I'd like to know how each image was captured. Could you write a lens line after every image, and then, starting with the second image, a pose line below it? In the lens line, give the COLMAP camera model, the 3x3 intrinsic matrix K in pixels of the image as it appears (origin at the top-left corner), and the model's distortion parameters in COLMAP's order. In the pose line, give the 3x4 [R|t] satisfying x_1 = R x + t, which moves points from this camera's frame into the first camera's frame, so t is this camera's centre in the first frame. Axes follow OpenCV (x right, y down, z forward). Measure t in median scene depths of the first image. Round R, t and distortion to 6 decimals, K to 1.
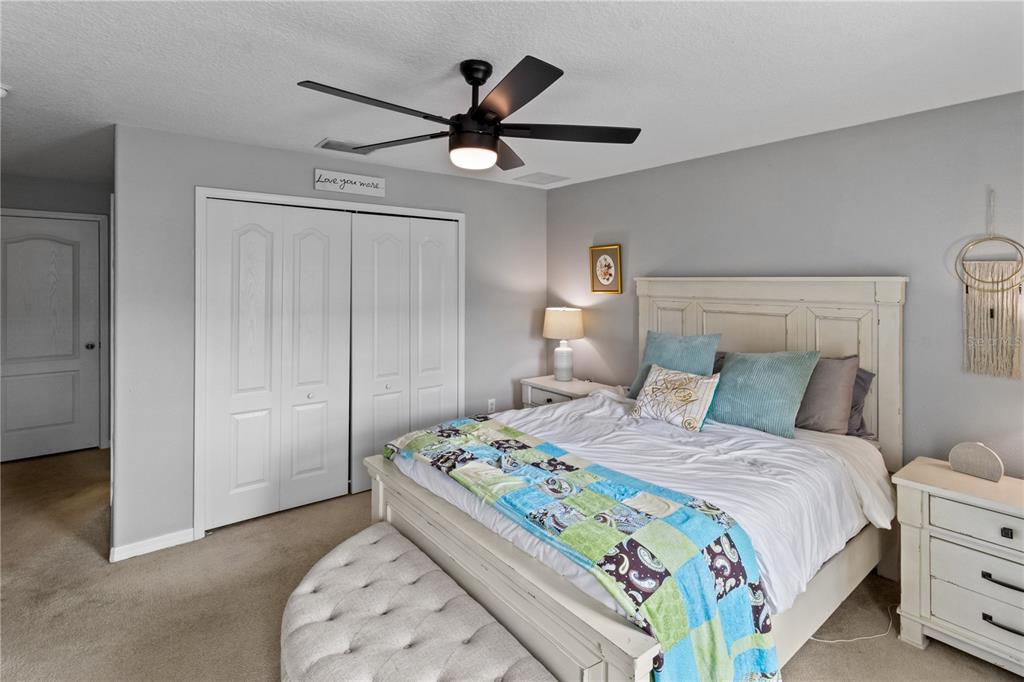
lens RADIAL K [[492.5, 0, 512.6], [0, 492.5, 284.4], [0, 0, 1]] dist [0.001067, 0.000316]
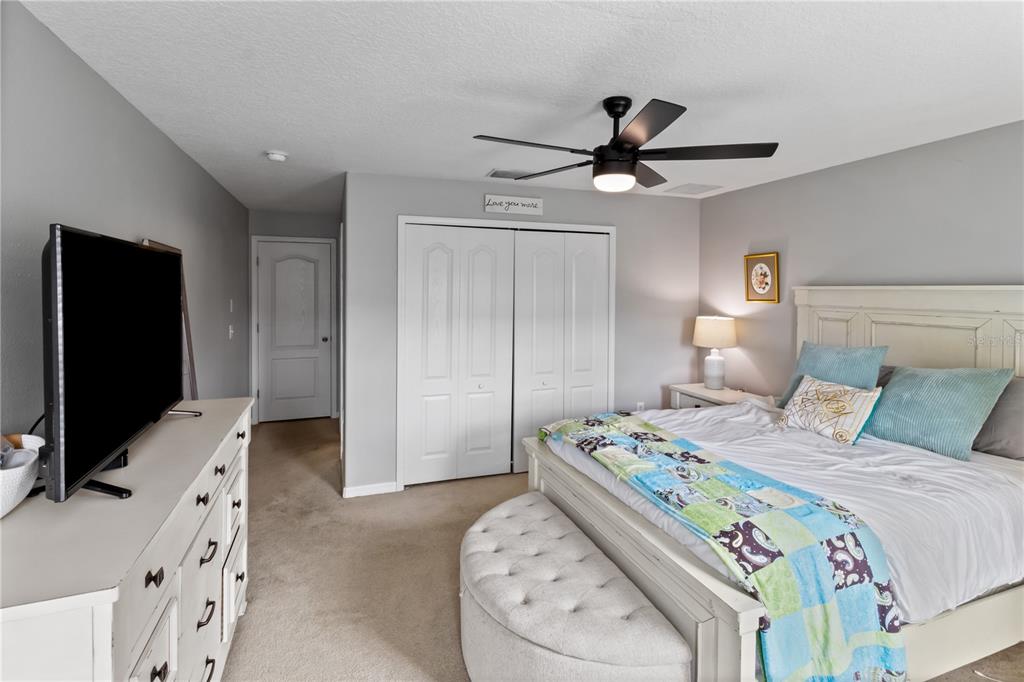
lens RADIAL K [[492.5, 0, 512.6], [0, 492.5, 284.4], [0, 0, 1]] dist [0.001067, 0.000316]
pose [[0.947697, -0.002682, -0.319159, 0.060884], [-0.003179, 0.999836, -0.017841, 0.002020], [0.319155, 0.017923, 0.947533, -0.154117]]
